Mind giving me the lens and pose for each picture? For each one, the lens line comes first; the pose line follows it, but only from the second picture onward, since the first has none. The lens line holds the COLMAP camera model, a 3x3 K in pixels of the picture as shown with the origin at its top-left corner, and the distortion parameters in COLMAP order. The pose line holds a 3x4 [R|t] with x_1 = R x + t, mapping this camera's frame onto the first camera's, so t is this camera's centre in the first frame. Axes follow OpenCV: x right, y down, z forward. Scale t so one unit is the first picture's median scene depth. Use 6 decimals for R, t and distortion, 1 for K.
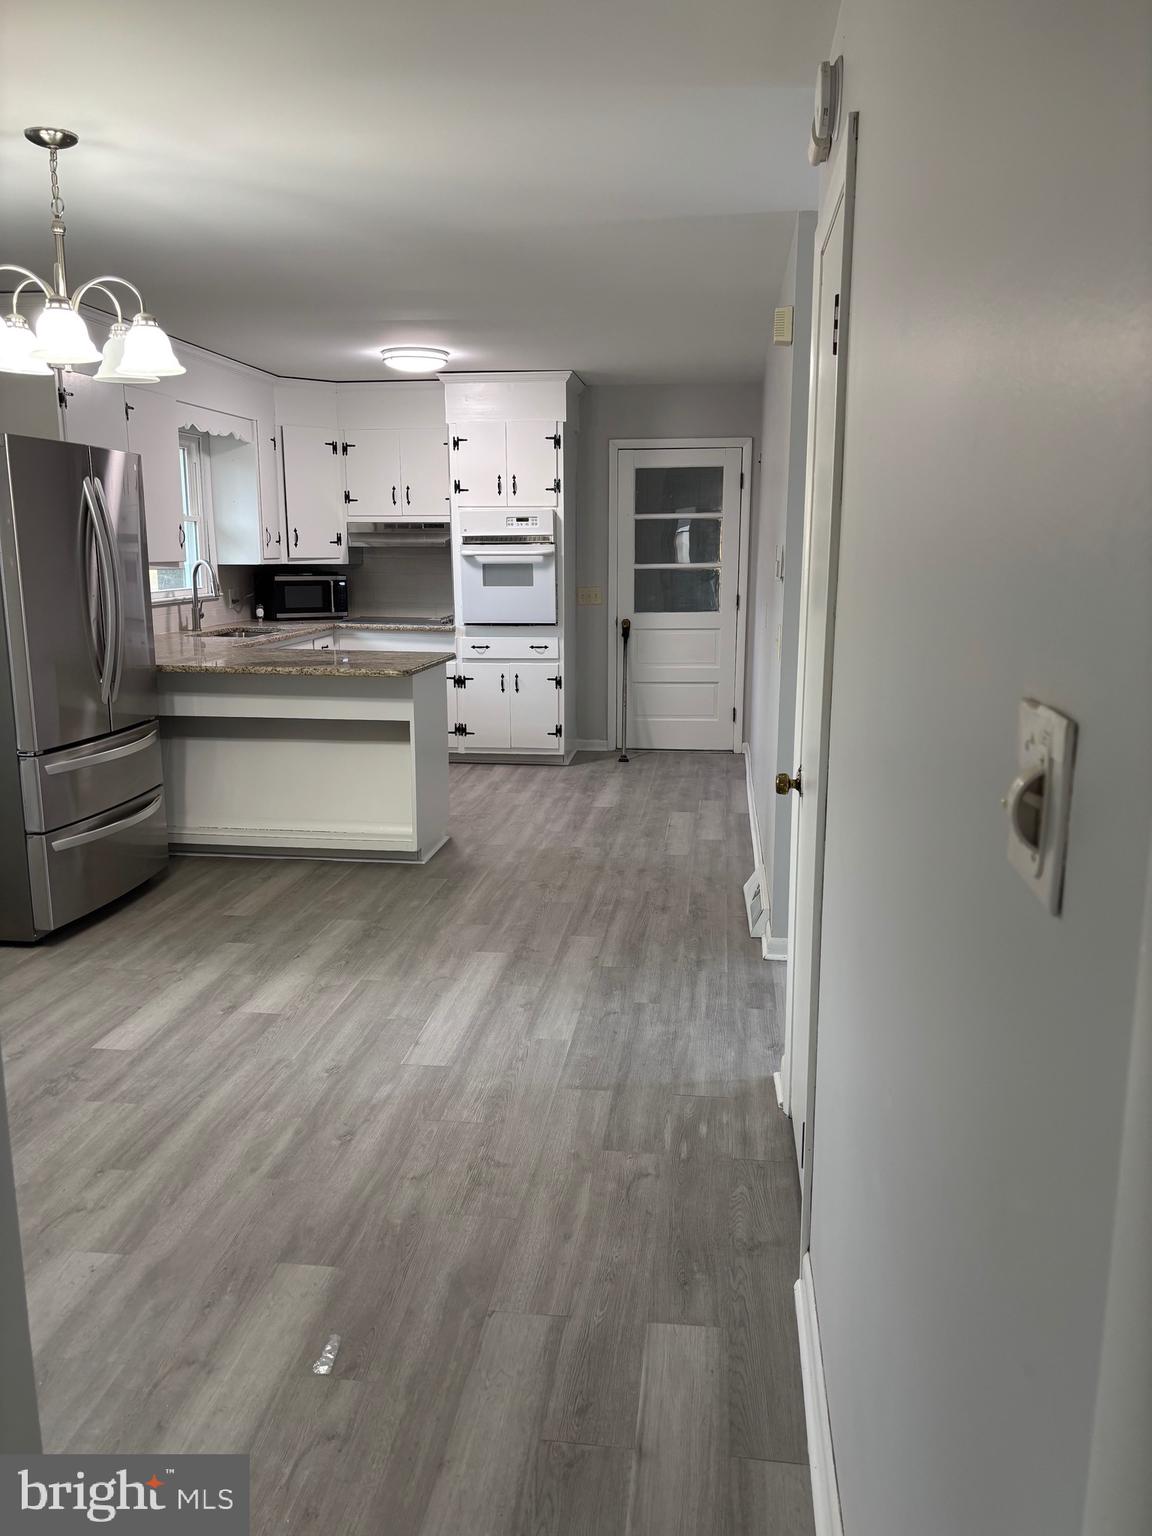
lens RADIAL K [[1156.3, 0, 598.4], [0, 1156.3, 796.9], [0, 0, 1]] dist [0.023971, -0.037185]
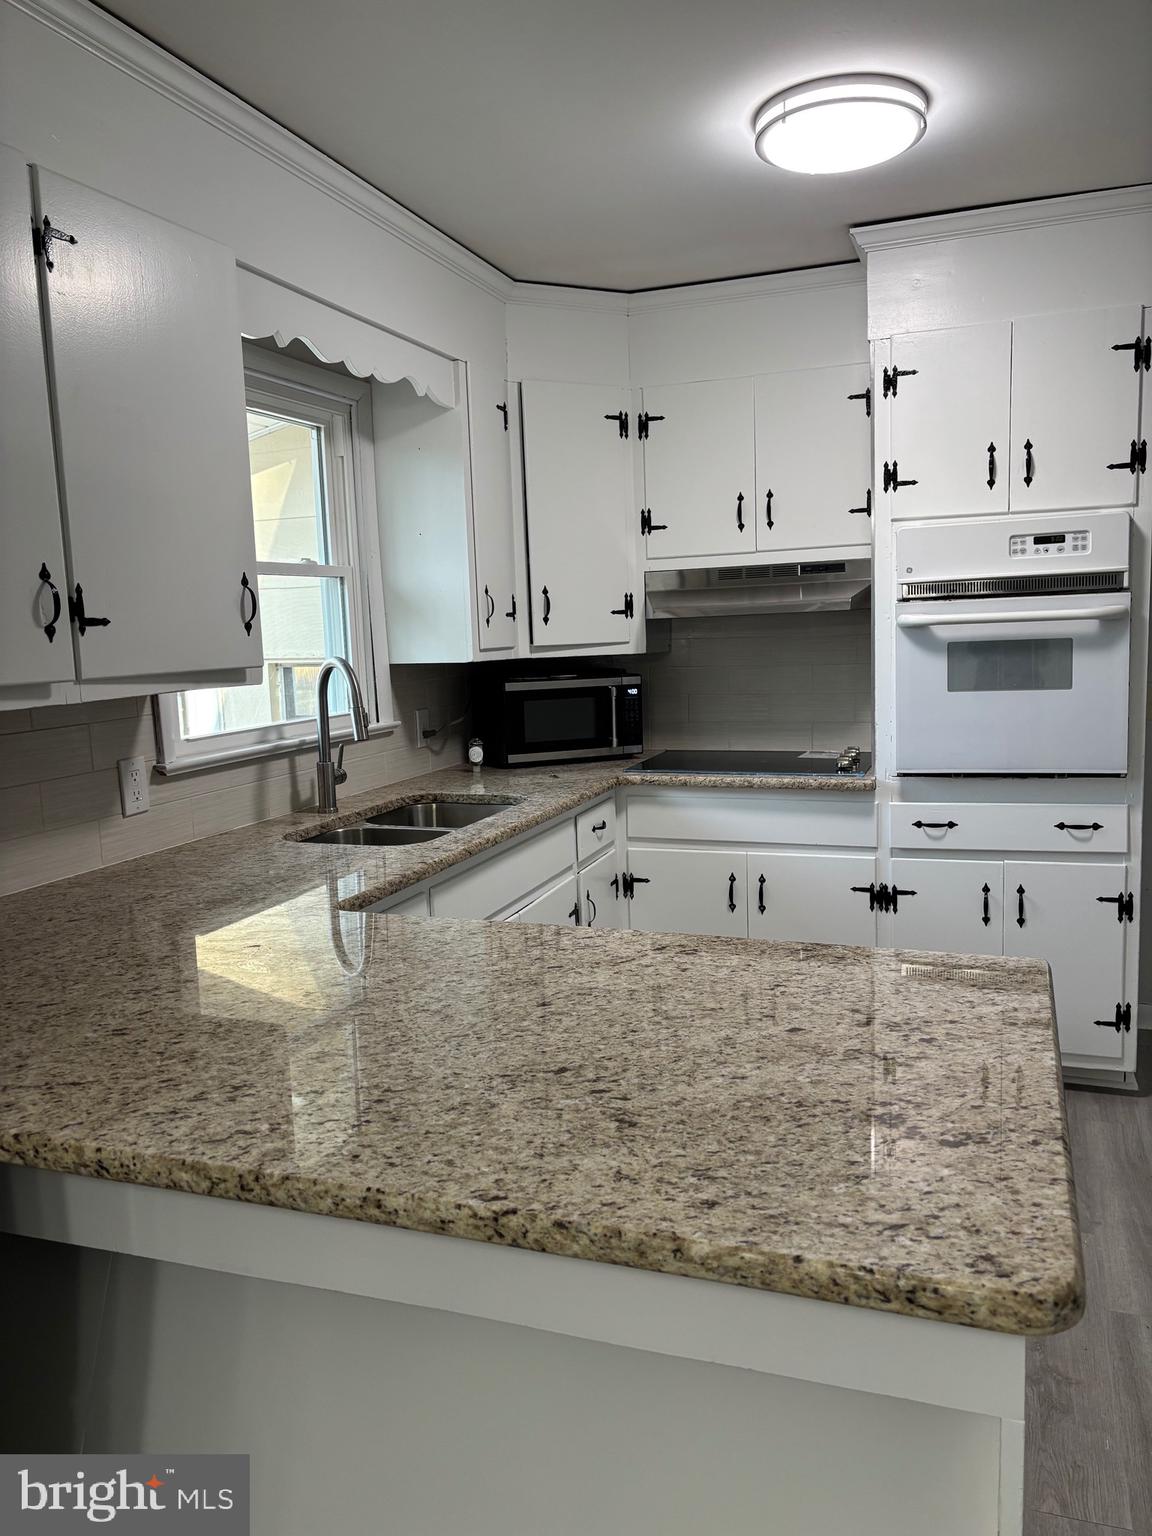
lens RADIAL K [[1156.3, 0, 573.0], [0, 1156.3, 770.5], [0, 0, 1]] dist [0.023971, -0.037185]
pose [[0.969689, -0.008583, -0.244191, -0.131677], [-0.013450, 0.995993, -0.088418, -0.111715], [0.243971, 0.089023, 0.965688, 0.541319]]
